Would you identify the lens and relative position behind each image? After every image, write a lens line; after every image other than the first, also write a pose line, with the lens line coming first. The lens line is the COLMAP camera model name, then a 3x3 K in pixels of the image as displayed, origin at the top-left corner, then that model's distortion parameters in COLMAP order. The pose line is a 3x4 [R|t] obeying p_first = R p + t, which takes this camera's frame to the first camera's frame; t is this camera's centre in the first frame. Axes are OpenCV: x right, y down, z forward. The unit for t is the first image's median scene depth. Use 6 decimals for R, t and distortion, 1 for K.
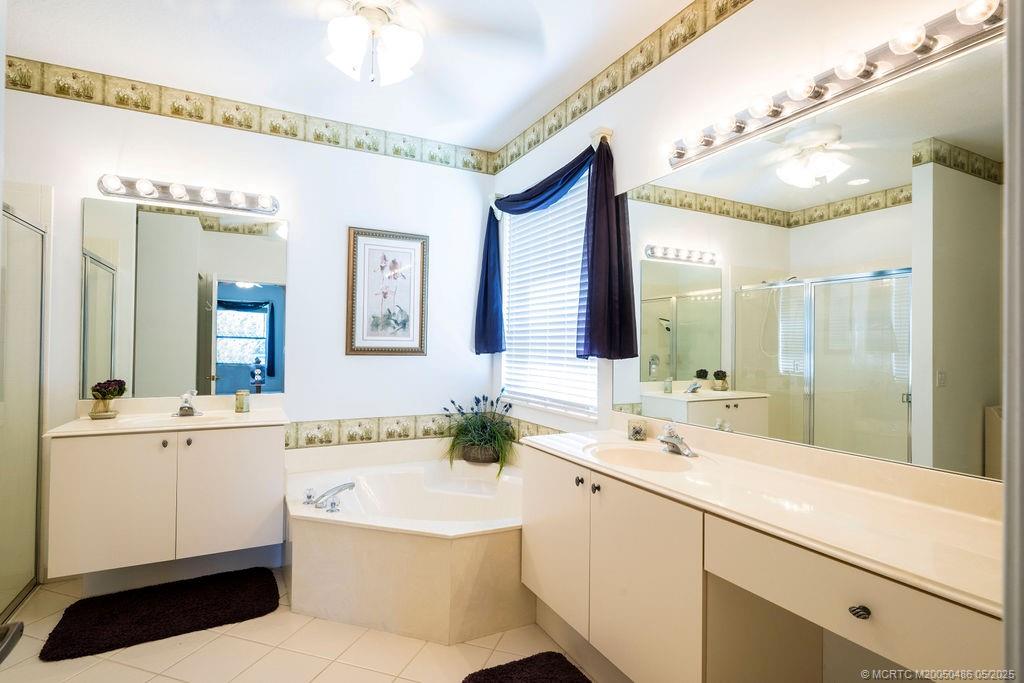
lens RADIAL K [[518.0, 0, 511.4], [0, 518.0, 343.1], [0, 0, 1]] dist [-0.000723, 0.000840]
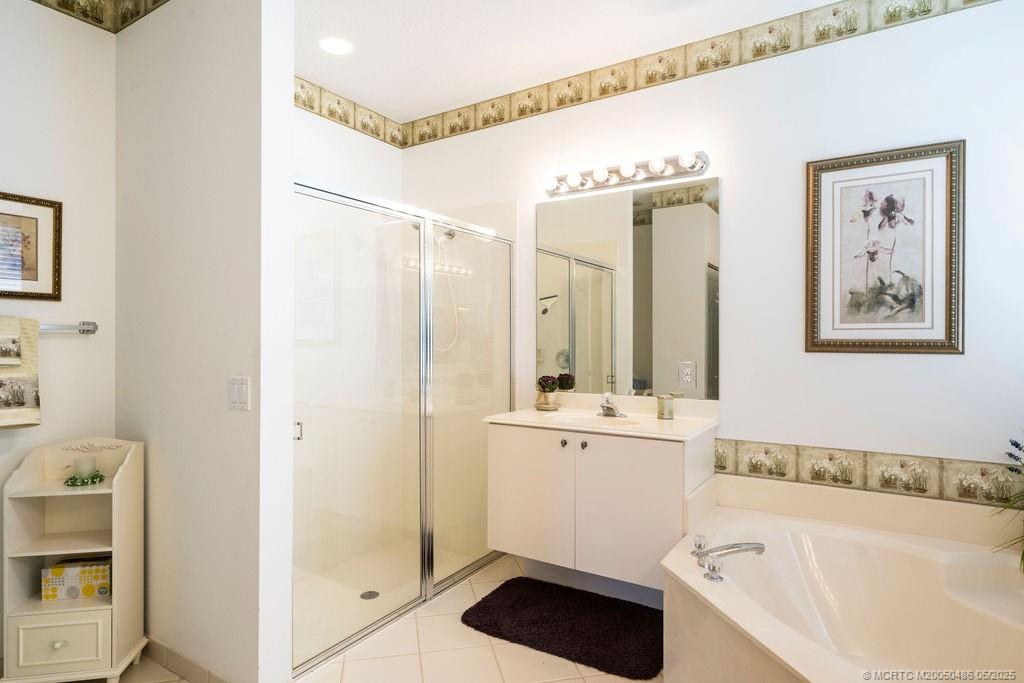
lens RADIAL K [[562.6, 0, 511.3], [0, 562.6, 338.8], [0, 0, 1]] dist [0.002957, -0.002705]
pose [[0.496795, -0.012270, -0.867781, 0.129625], [0.011072, 0.999908, -0.007799, 0.007230], [0.867797, -0.005734, 0.496885, 0.292528]]
